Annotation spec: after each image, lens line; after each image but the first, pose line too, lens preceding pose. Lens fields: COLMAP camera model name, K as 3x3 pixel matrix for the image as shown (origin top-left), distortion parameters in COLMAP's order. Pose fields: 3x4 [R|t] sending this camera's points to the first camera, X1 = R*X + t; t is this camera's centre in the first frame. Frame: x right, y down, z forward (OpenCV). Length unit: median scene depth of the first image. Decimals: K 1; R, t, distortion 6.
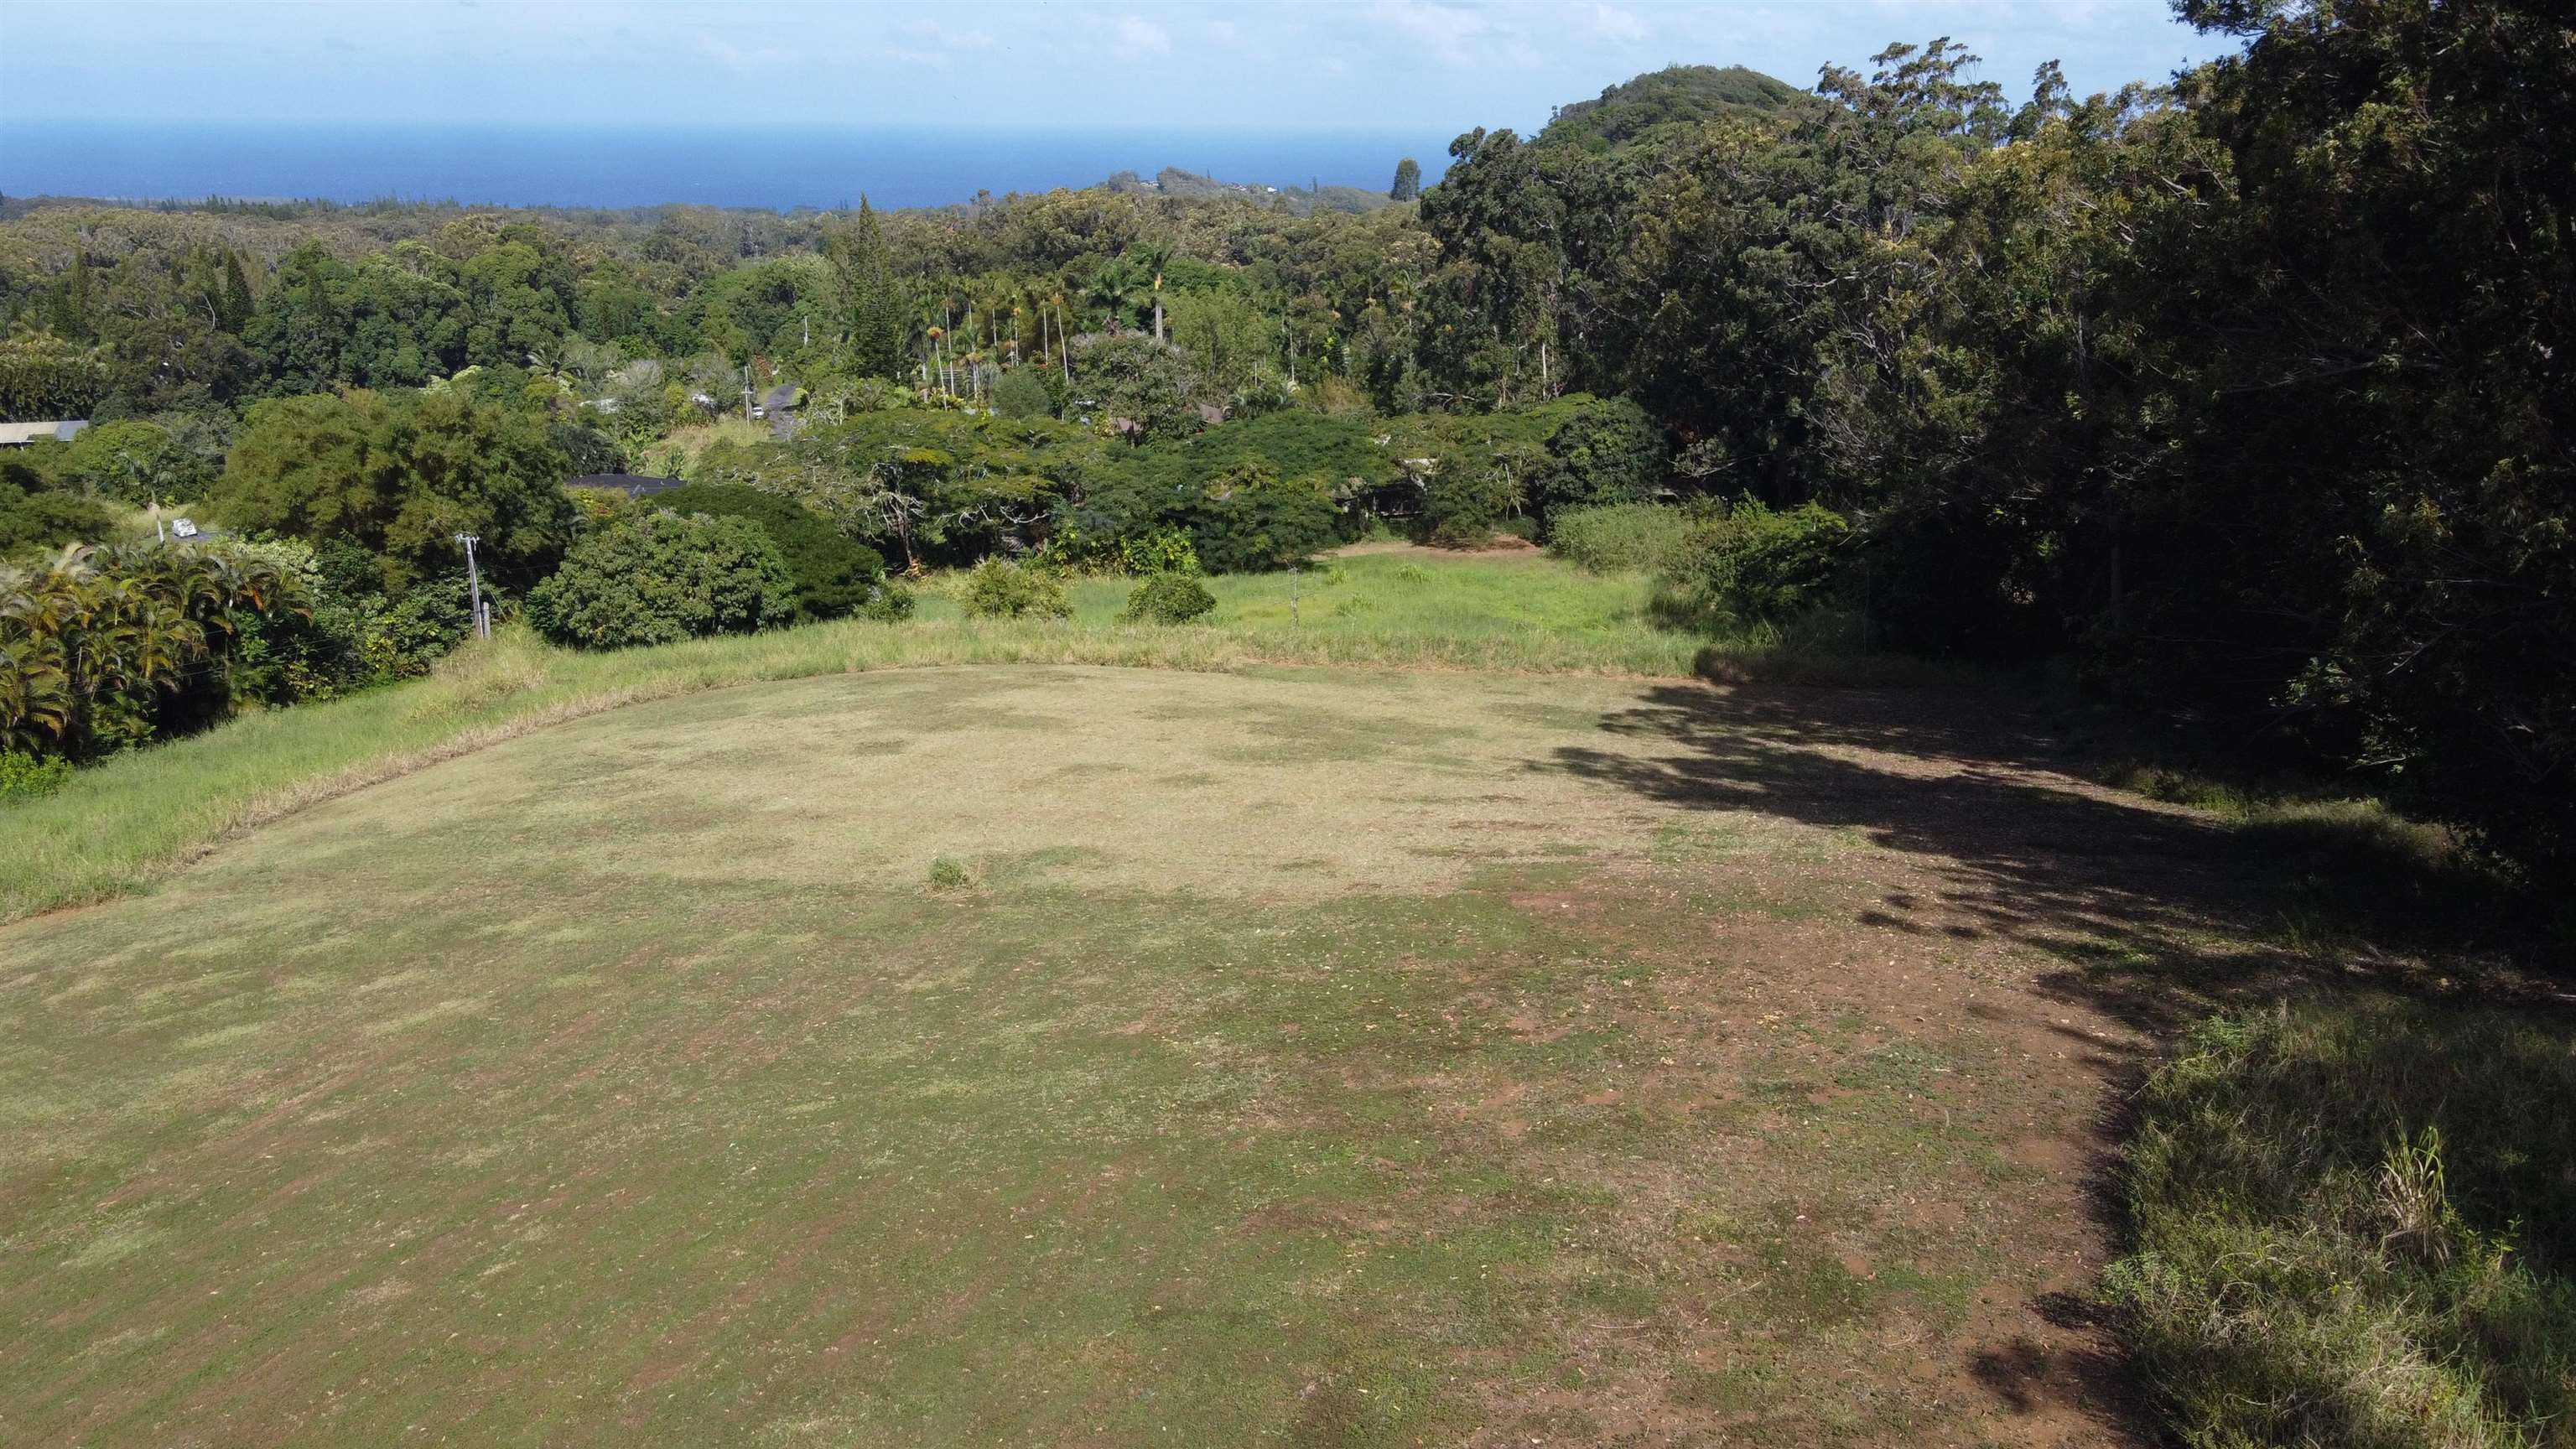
lens RADIAL K [[1964.7, 0, 1288.0], [0, 1964.7, 724.5], [0, 0, 1]] dist [-0.011240, 0.033439]
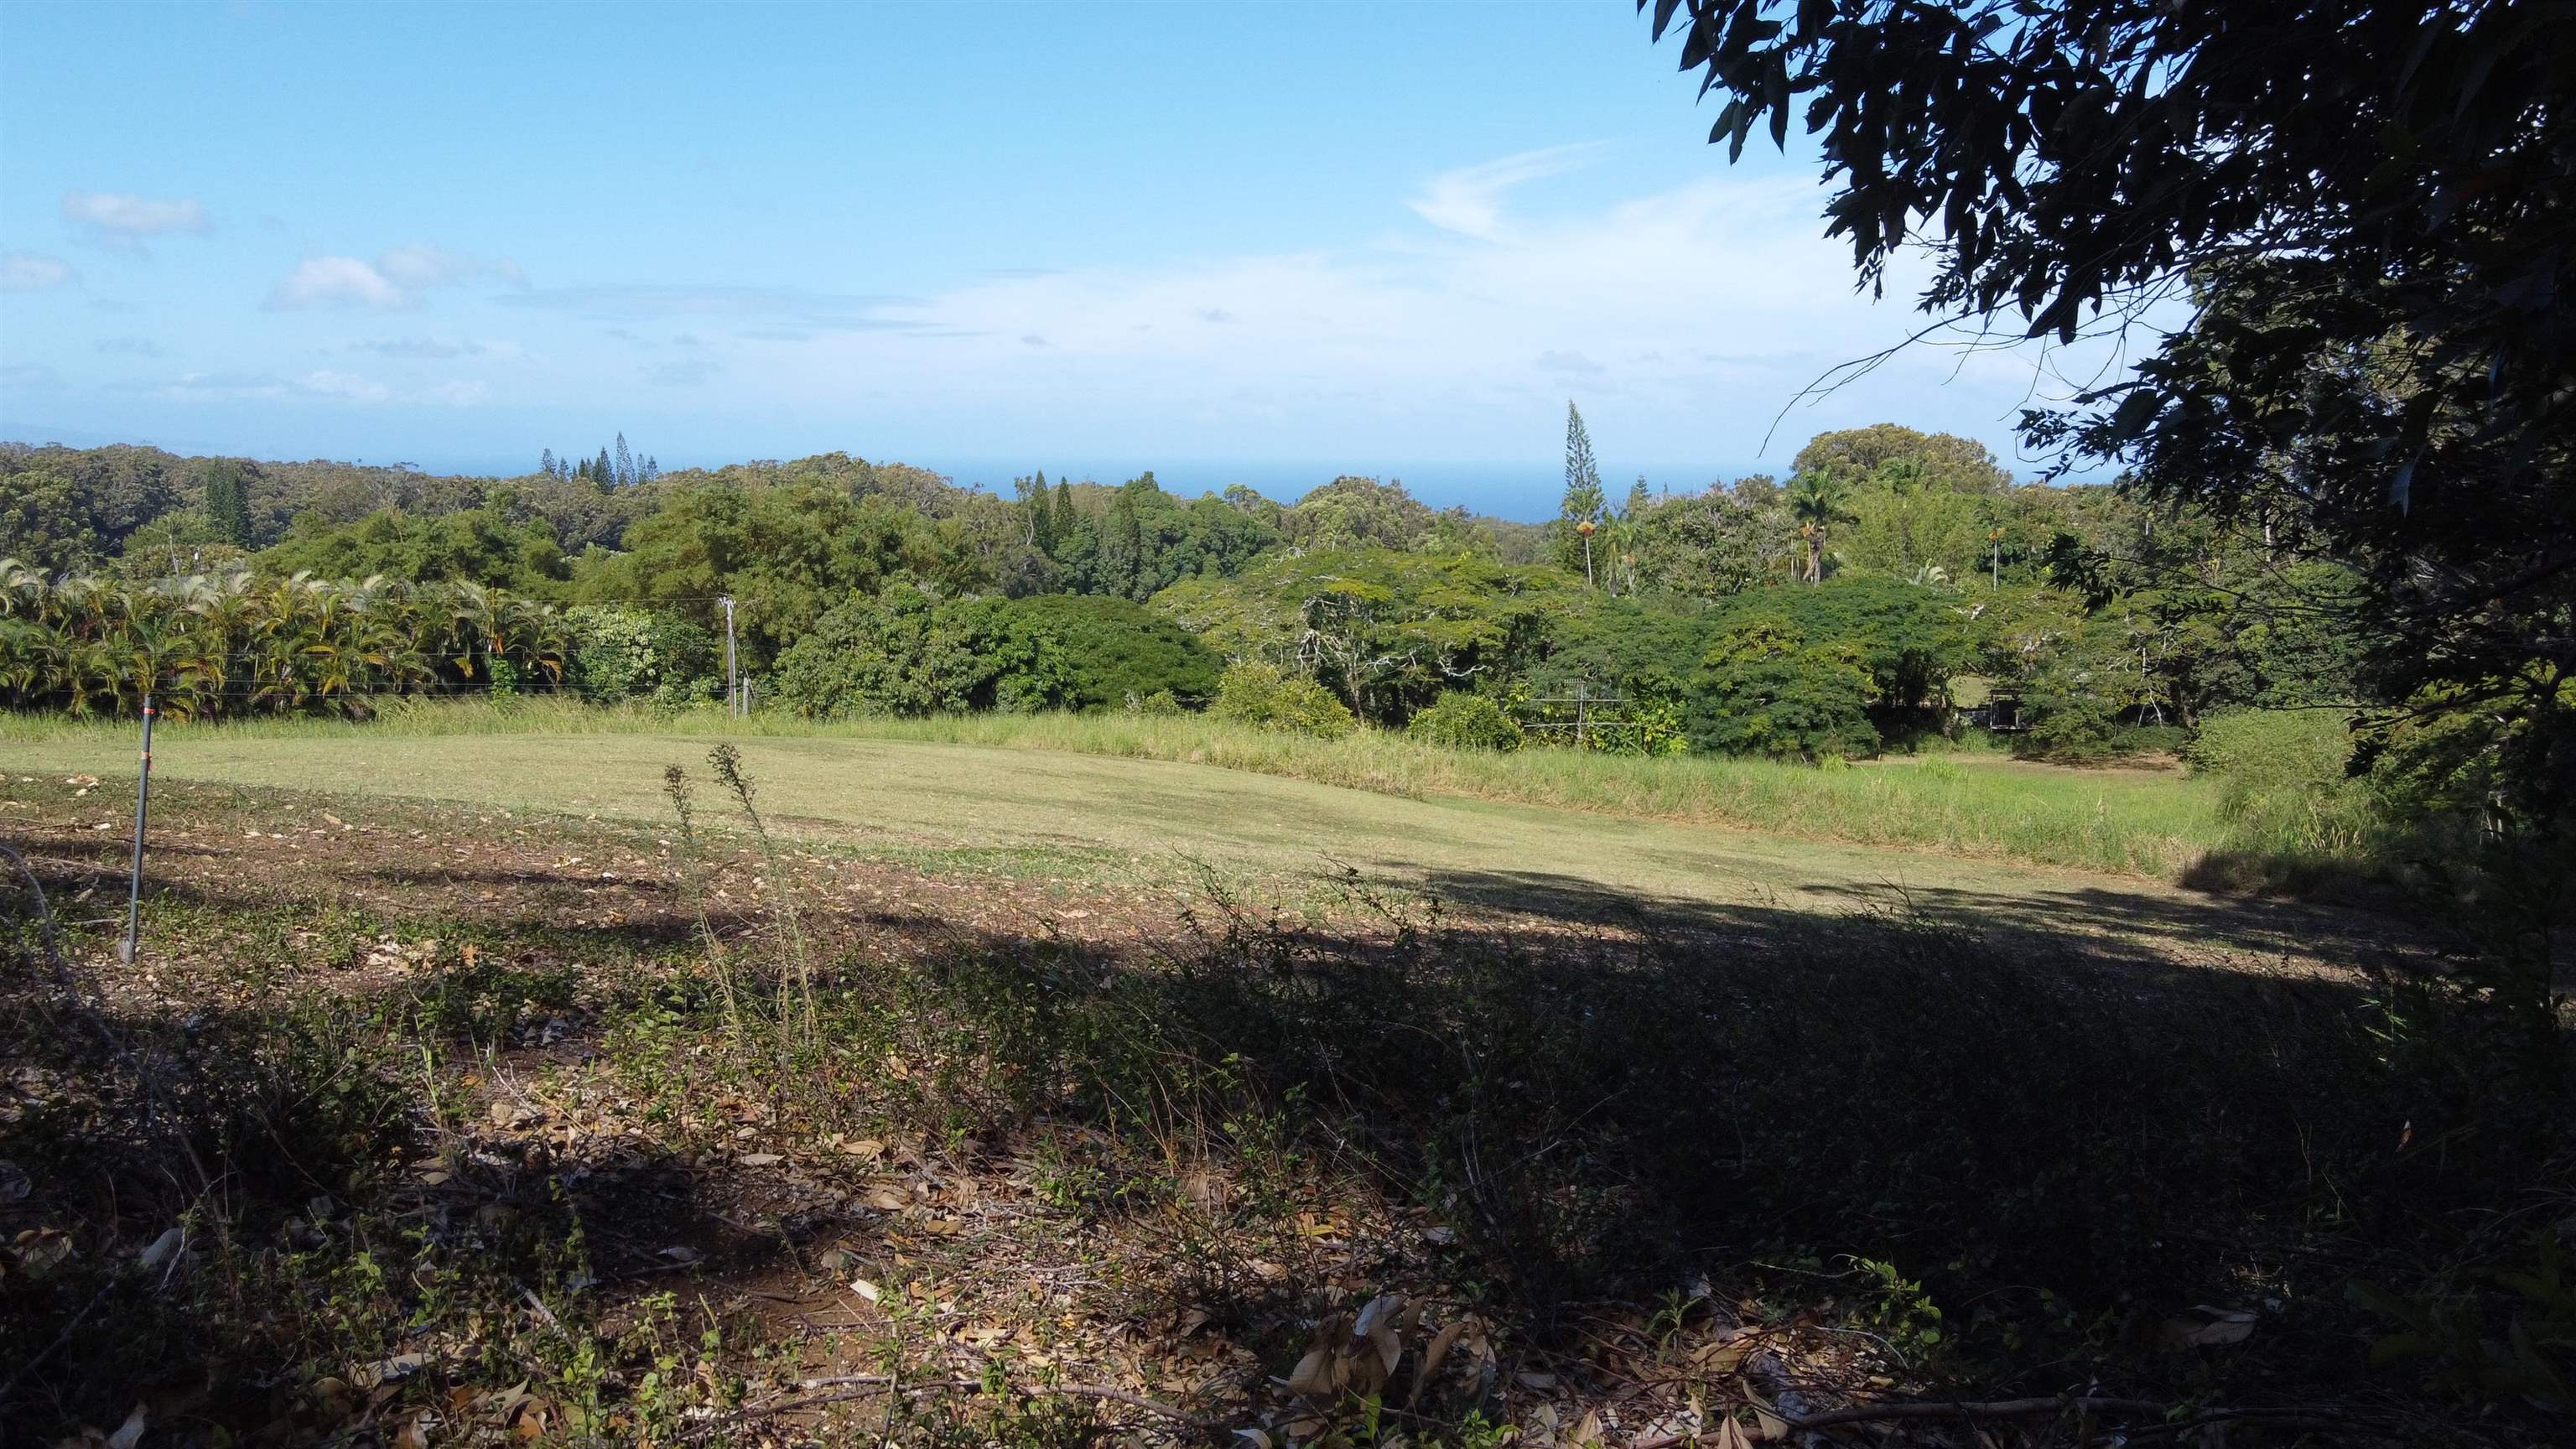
lens RADIAL K [[1964.7, 0, 1288.0], [0, 1964.7, 724.5], [0, 0, 1]] dist [-0.011240, 0.033439]
pose [[0.880914, 0.068639, -0.468272, 0.176699], [-0.144443, 0.981212, -0.127900, 0.029032], [0.450695, 0.180308, 0.874278, 0.261351]]
